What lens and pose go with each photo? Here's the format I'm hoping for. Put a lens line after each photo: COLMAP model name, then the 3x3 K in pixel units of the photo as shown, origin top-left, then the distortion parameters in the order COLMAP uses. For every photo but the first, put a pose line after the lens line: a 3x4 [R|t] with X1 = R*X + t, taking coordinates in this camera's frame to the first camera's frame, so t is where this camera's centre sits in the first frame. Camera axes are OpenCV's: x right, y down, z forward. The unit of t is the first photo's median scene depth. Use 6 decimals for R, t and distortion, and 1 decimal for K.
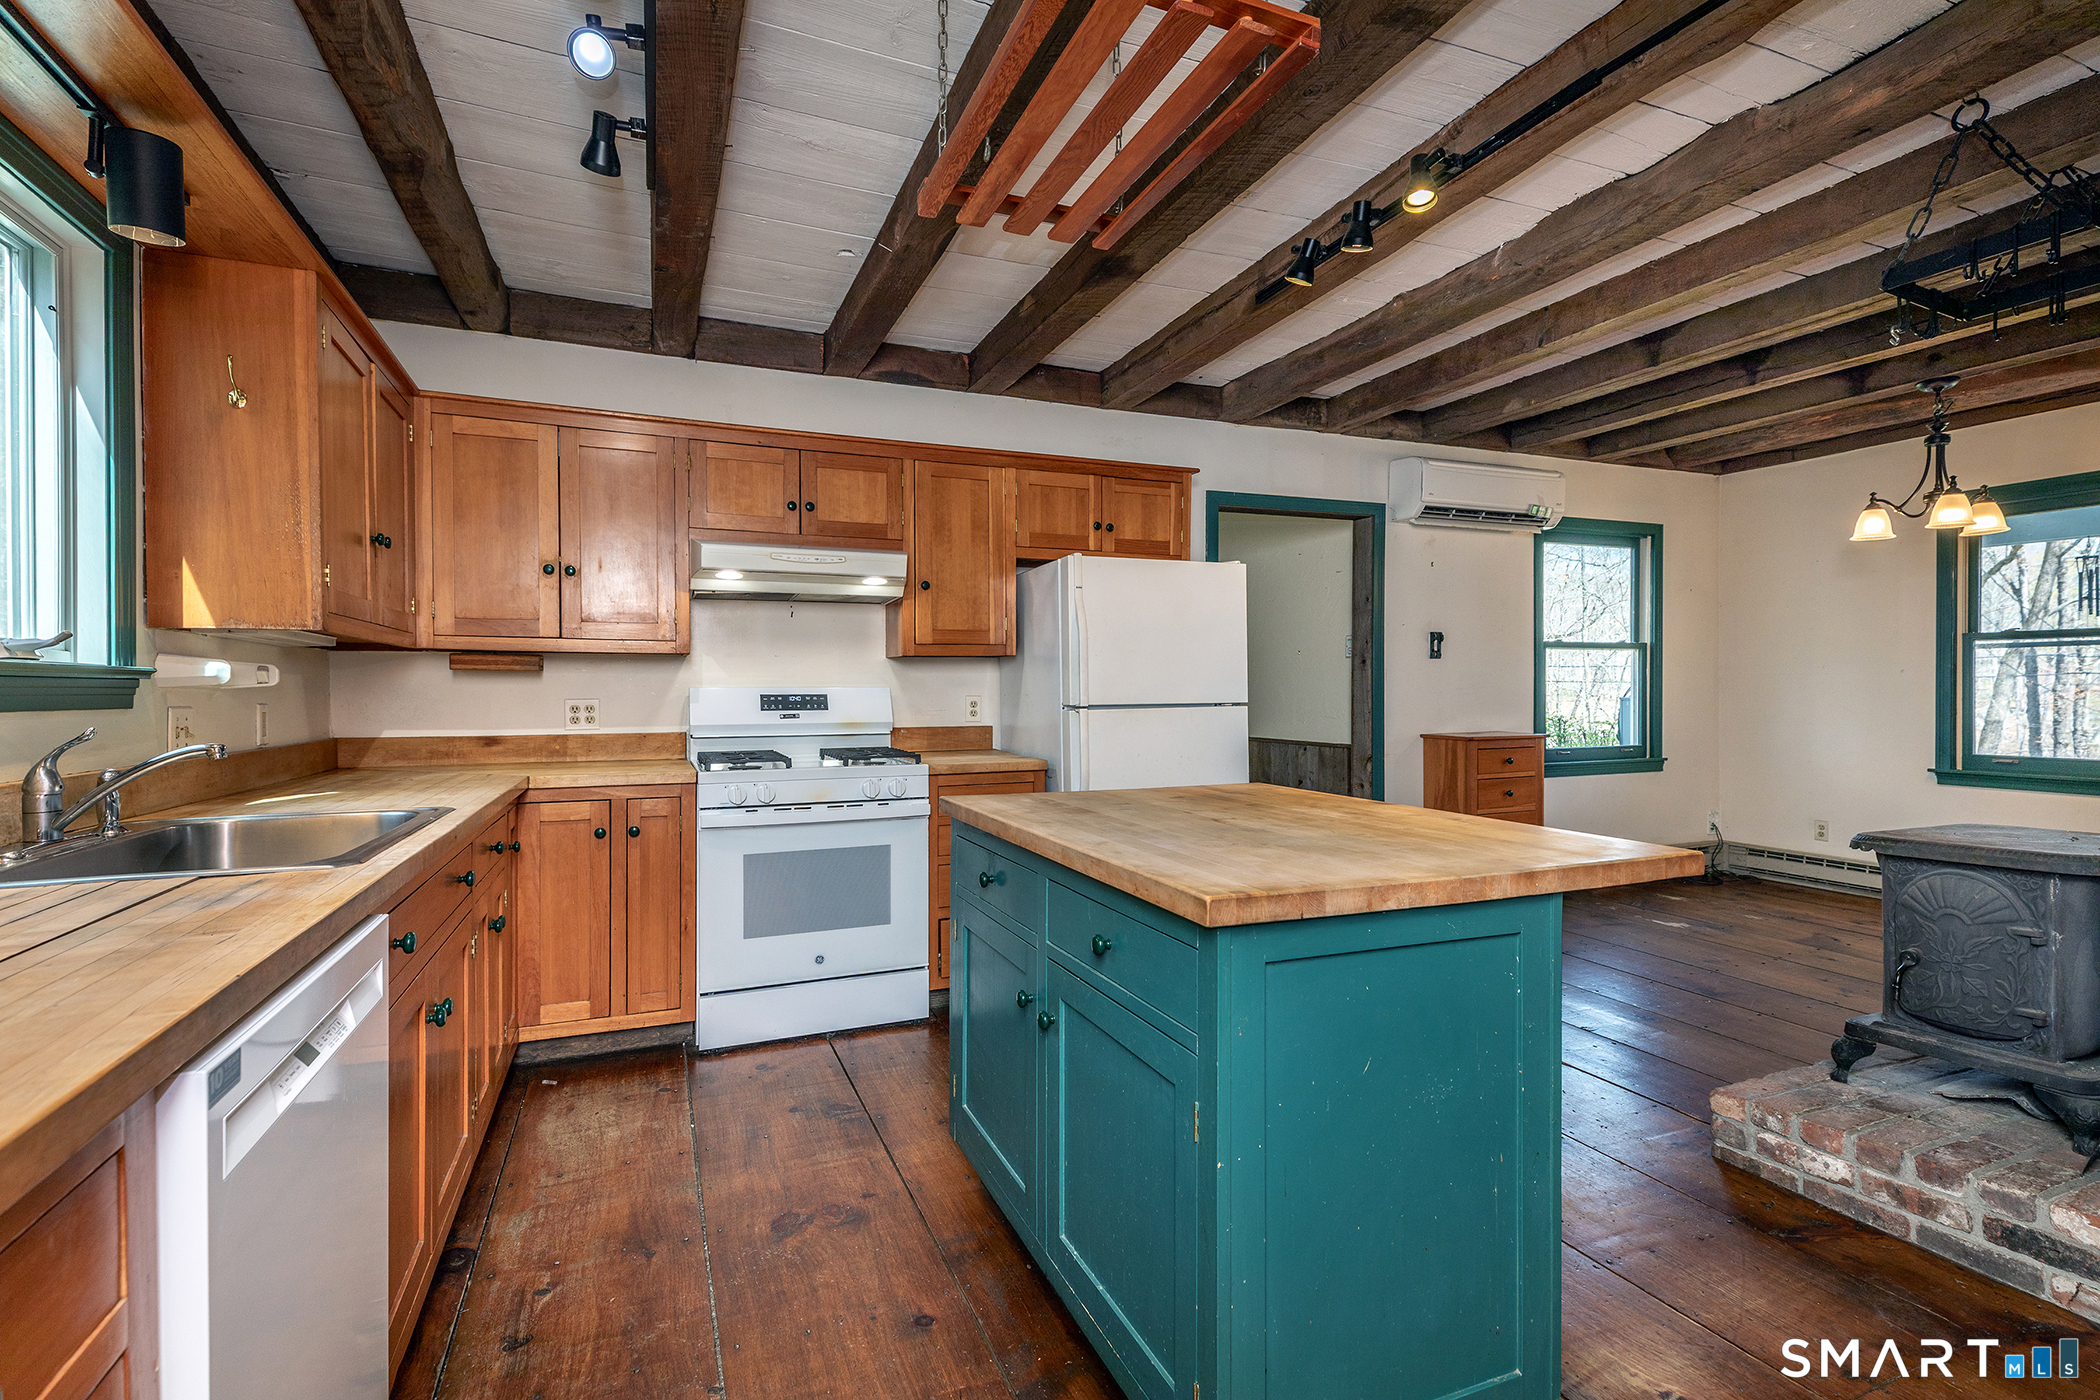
lens RADIAL K [[965.3, 0, 1056.4], [0, 965.3, 691.2], [0, 0, 1]] dist [0.022258, 0.000183]
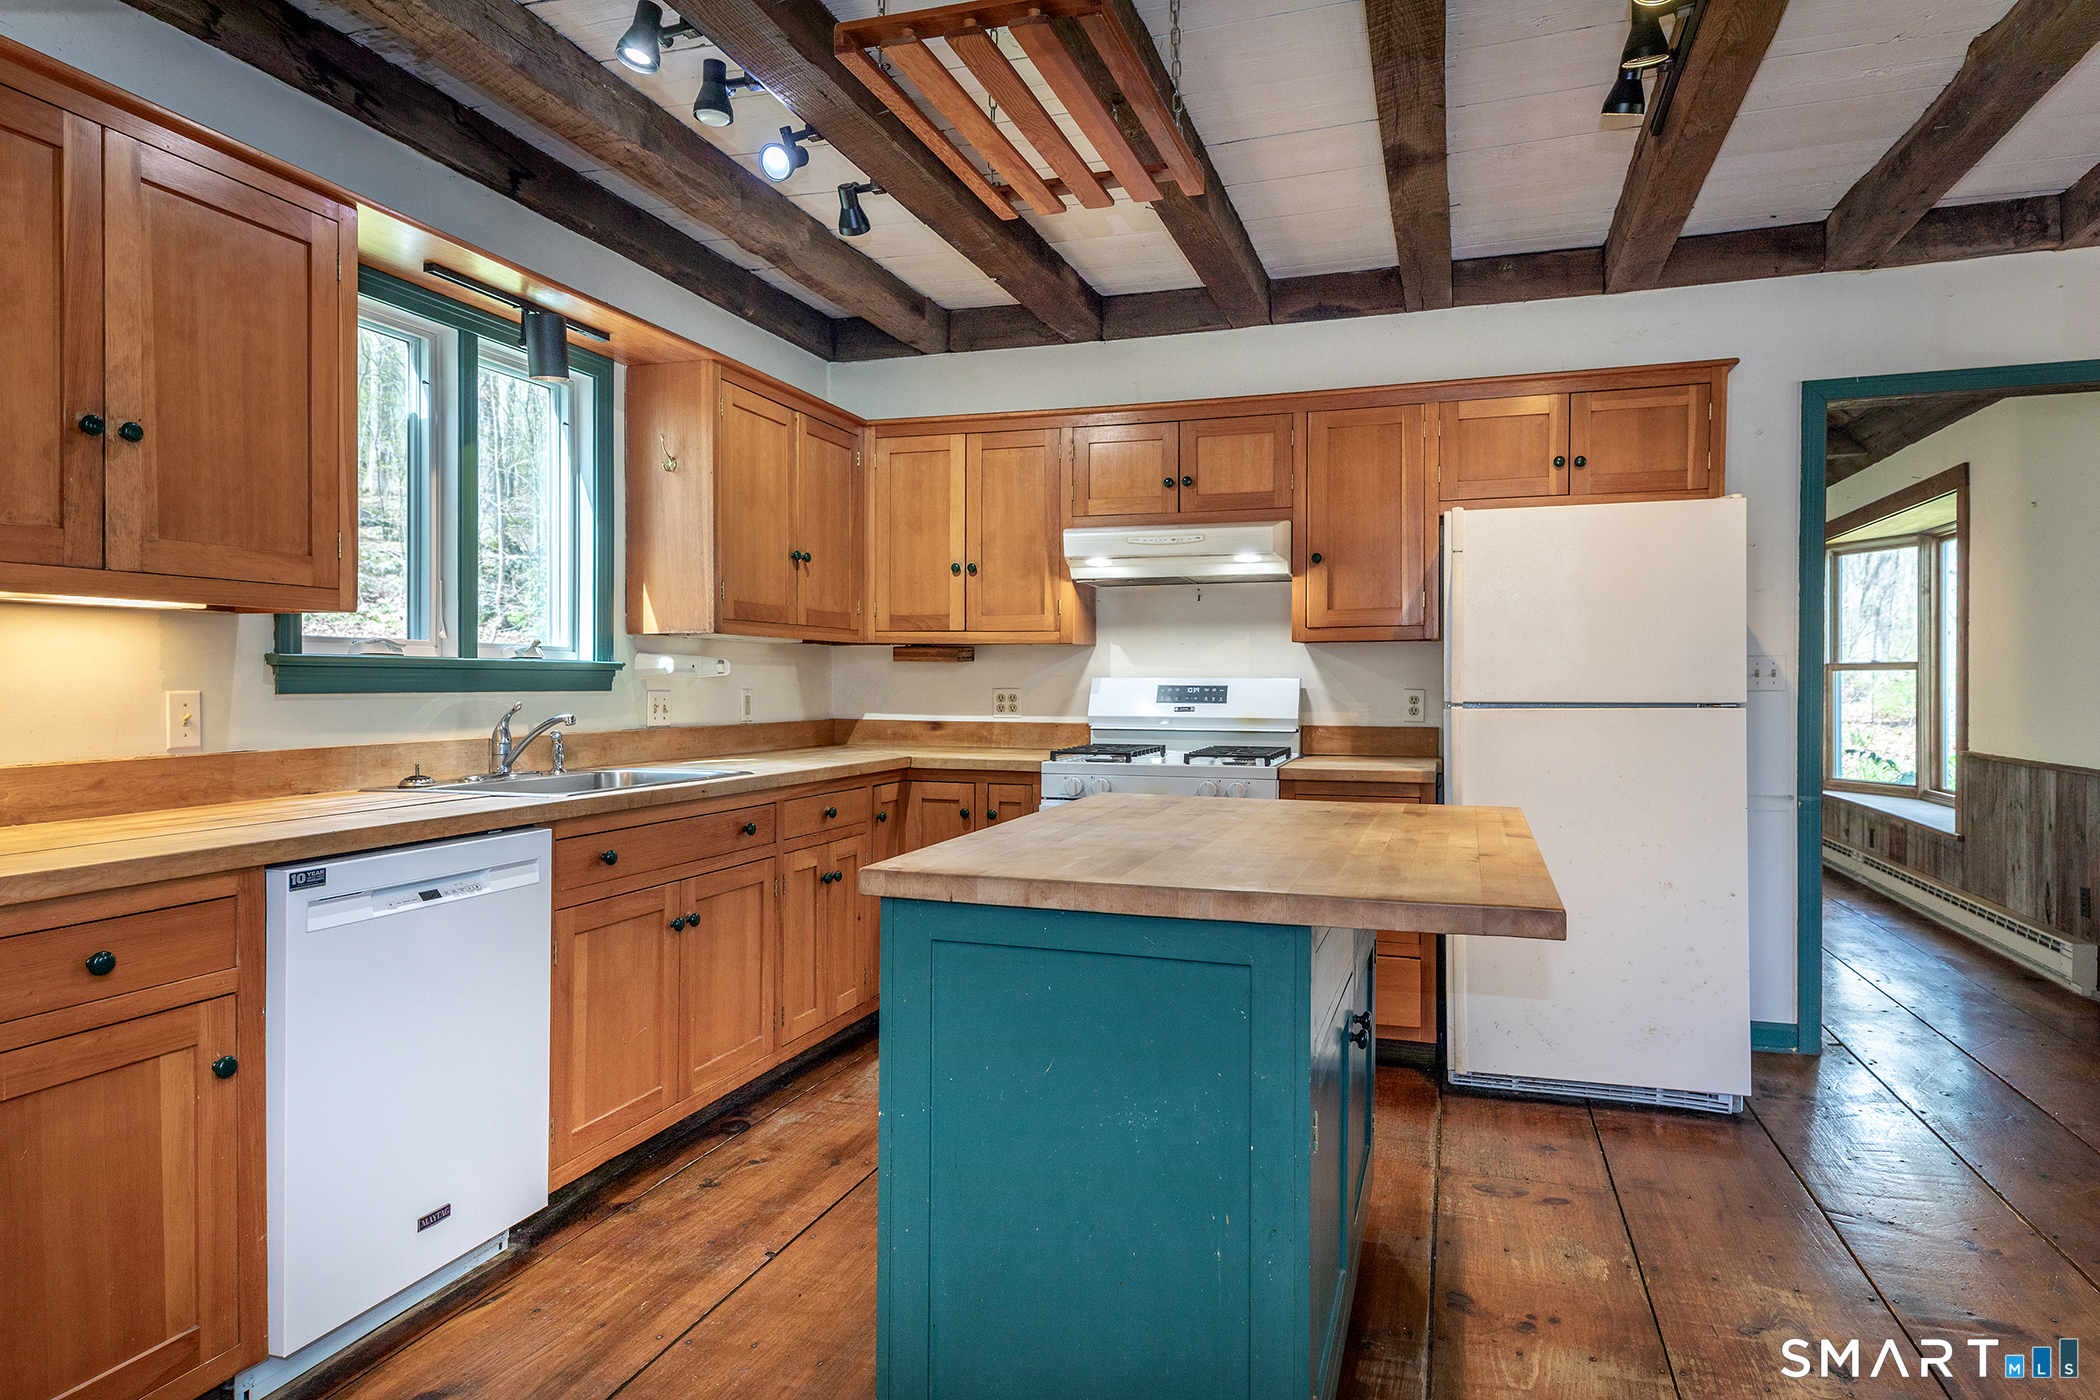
lens RADIAL K [[1243.0, 0, 1061.7], [0, 1243.0, 683.2], [0, 0, 1]] dist [0.028493, -0.000494]
pose [[0.759302, 0.005878, -0.650711, 0.439025], [-0.006264, 0.999979, 0.001724, -0.000182], [0.650708, 0.002767, 0.759323, 0.025635]]
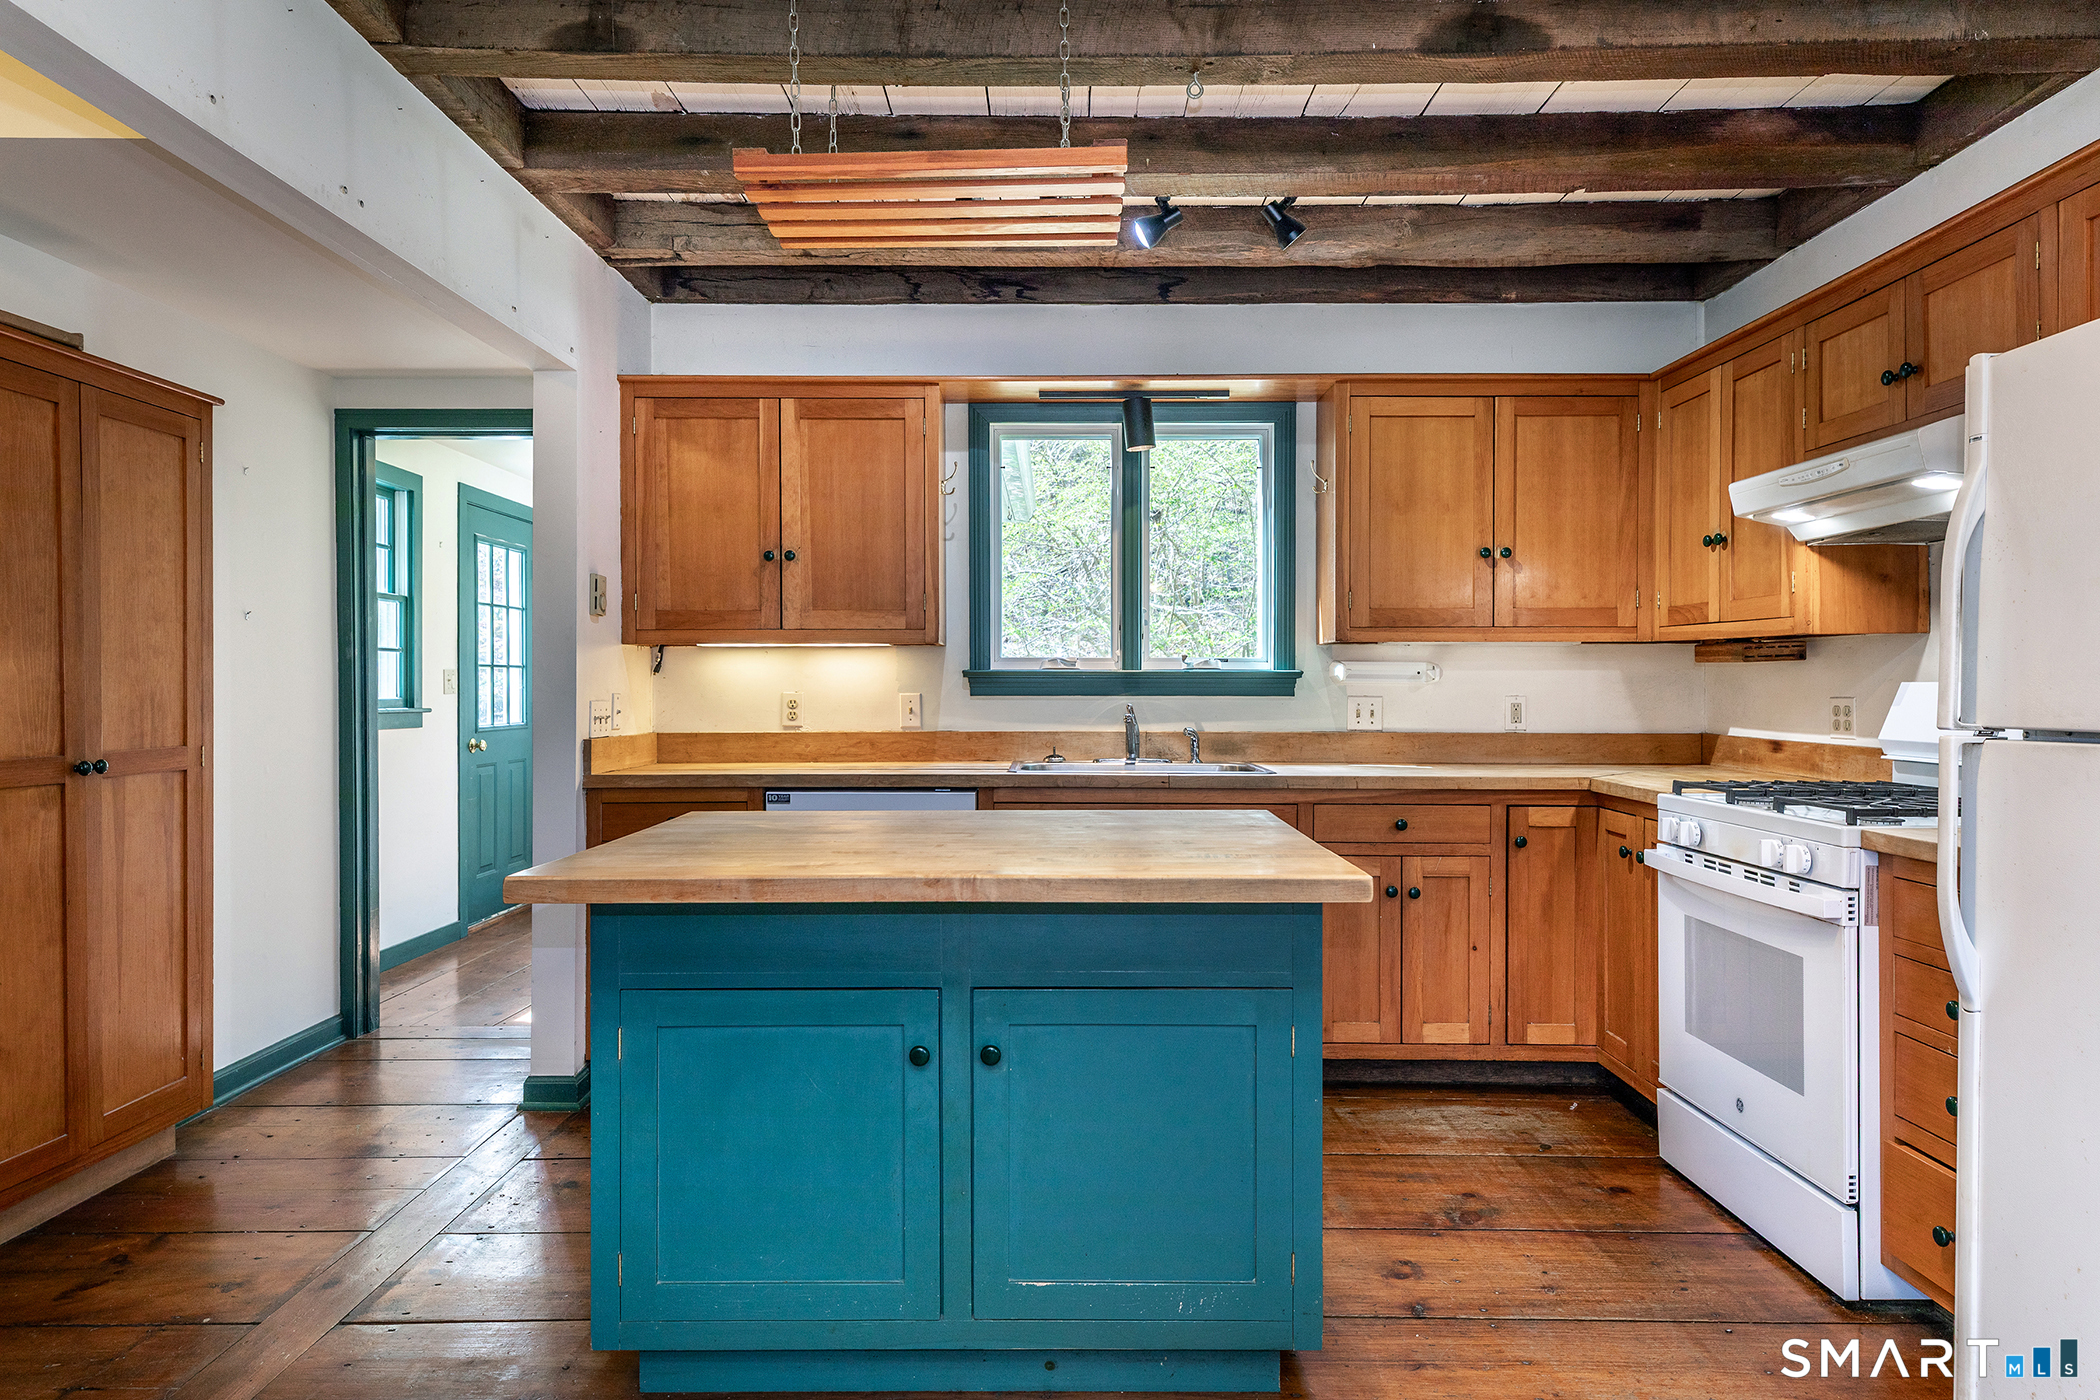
lens RADIAL K [[1306.8, 0, 1056.2], [0, 1306.8, 693.2], [0, 0, 1]] dist [0.021755, -0.000959]
pose [[-0.395194, 0.008883, -0.918555, 0.695999], [-0.001713, 0.999944, 0.010407, -0.005020], [0.918596, 0.005686, -0.395157, 0.874500]]
